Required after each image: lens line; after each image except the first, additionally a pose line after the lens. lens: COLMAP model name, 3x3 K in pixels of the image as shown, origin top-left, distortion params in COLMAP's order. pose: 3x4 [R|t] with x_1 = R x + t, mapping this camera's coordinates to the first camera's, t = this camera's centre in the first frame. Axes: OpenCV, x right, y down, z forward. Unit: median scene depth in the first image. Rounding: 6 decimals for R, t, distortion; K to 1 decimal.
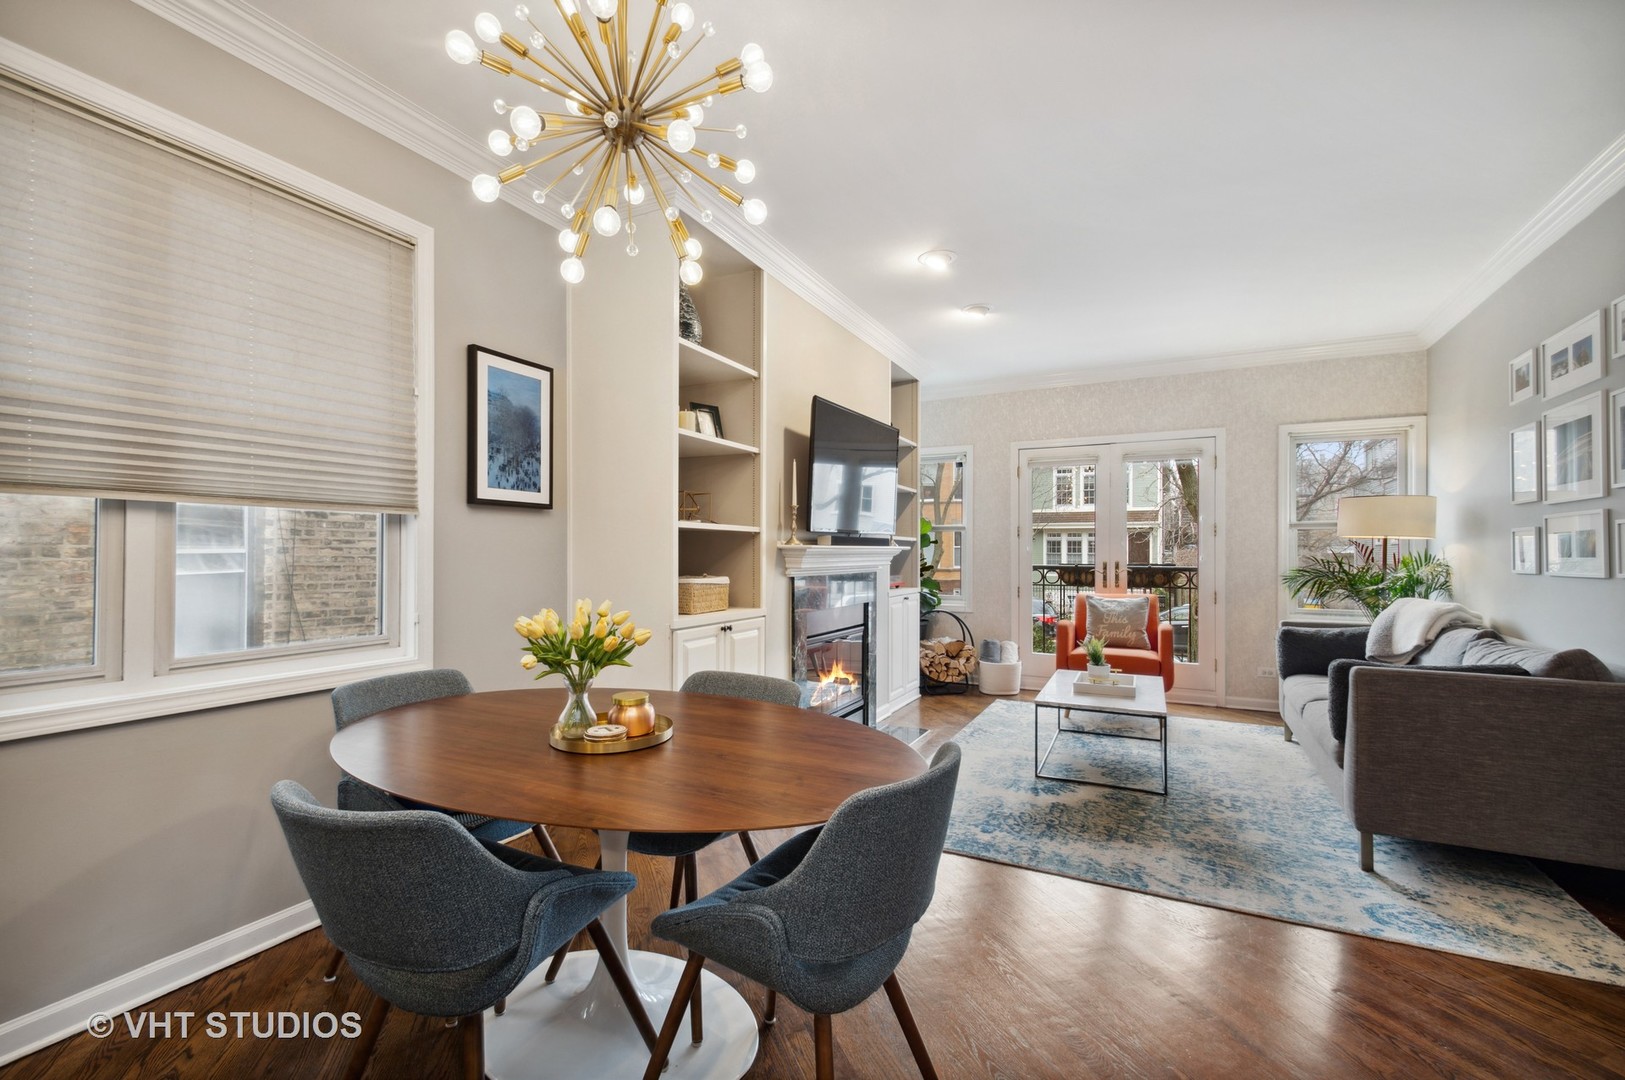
lens RADIAL K [[707.9, 0, 795.2], [0, 707.9, 548.0], [0, 0, 1]] dist [0.032445, -0.016116]
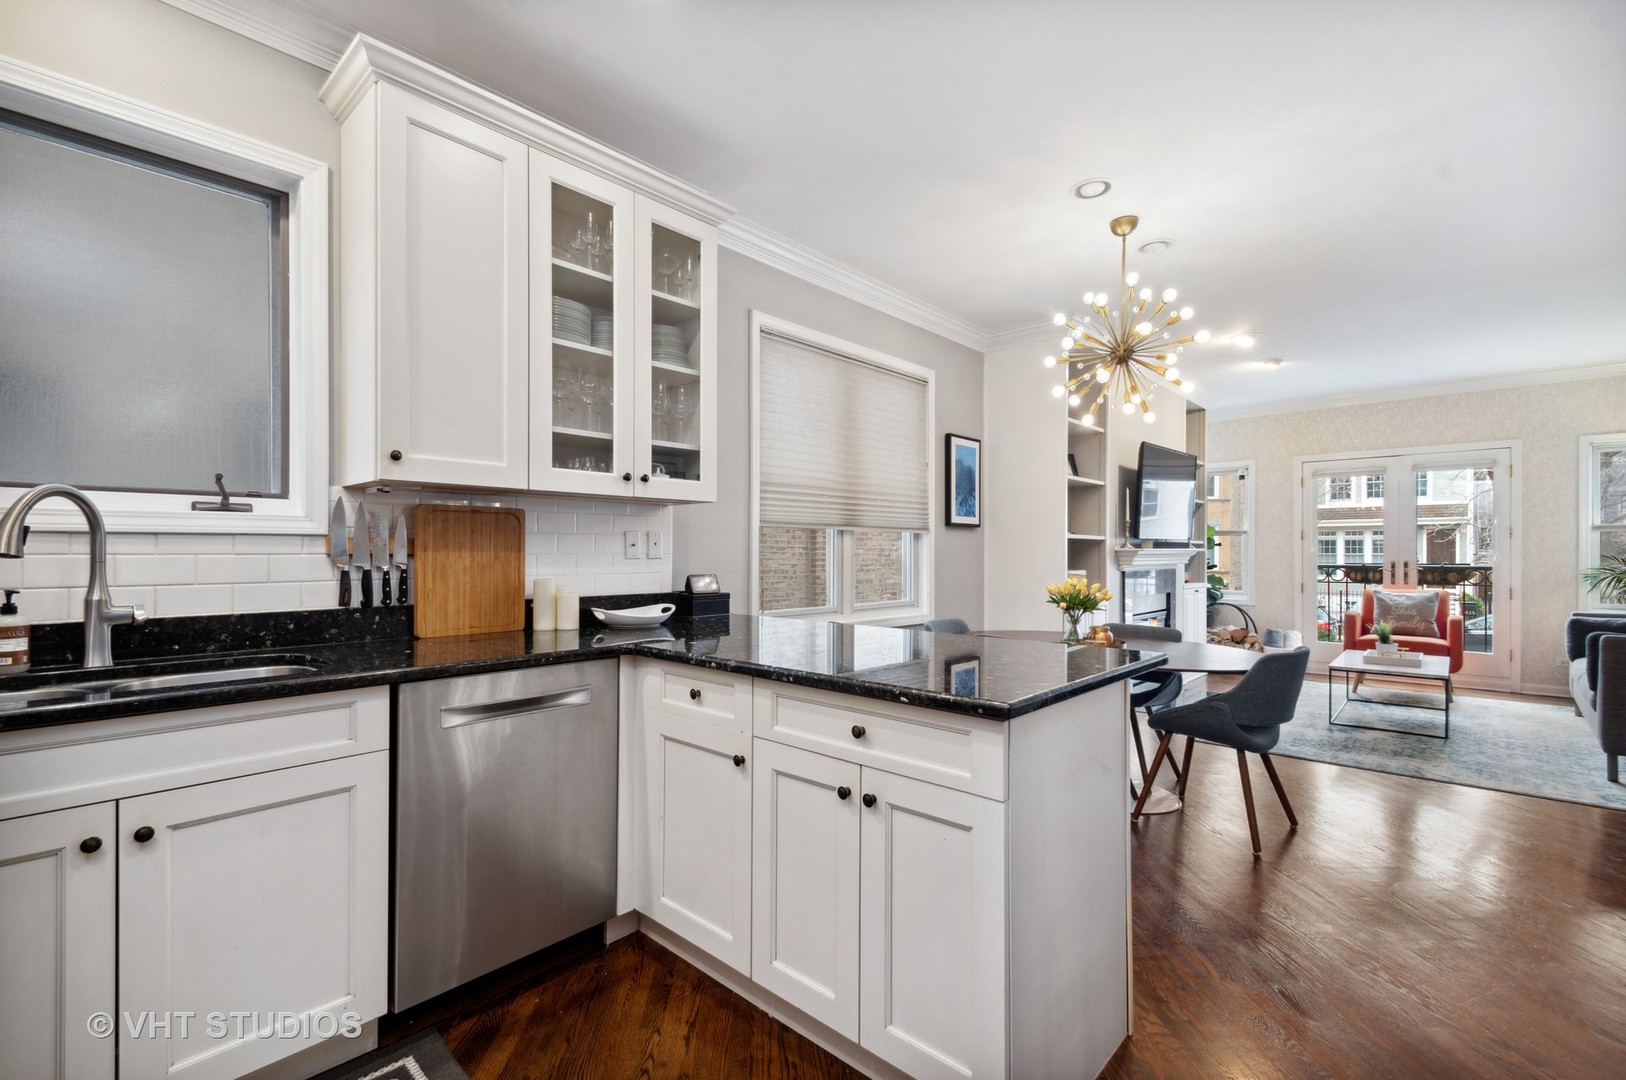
lens RADIAL K [[722.0, 0, 798.3], [0, 722.0, 552.5], [0, 0, 1]] dist [0.034500, -0.017227]
pose [[0.962909, -0.003229, -0.269807, -0.200822], [0.004286, 0.999985, 0.003330, -0.003082], [0.269793, -0.004363, 0.962909, -0.471017]]
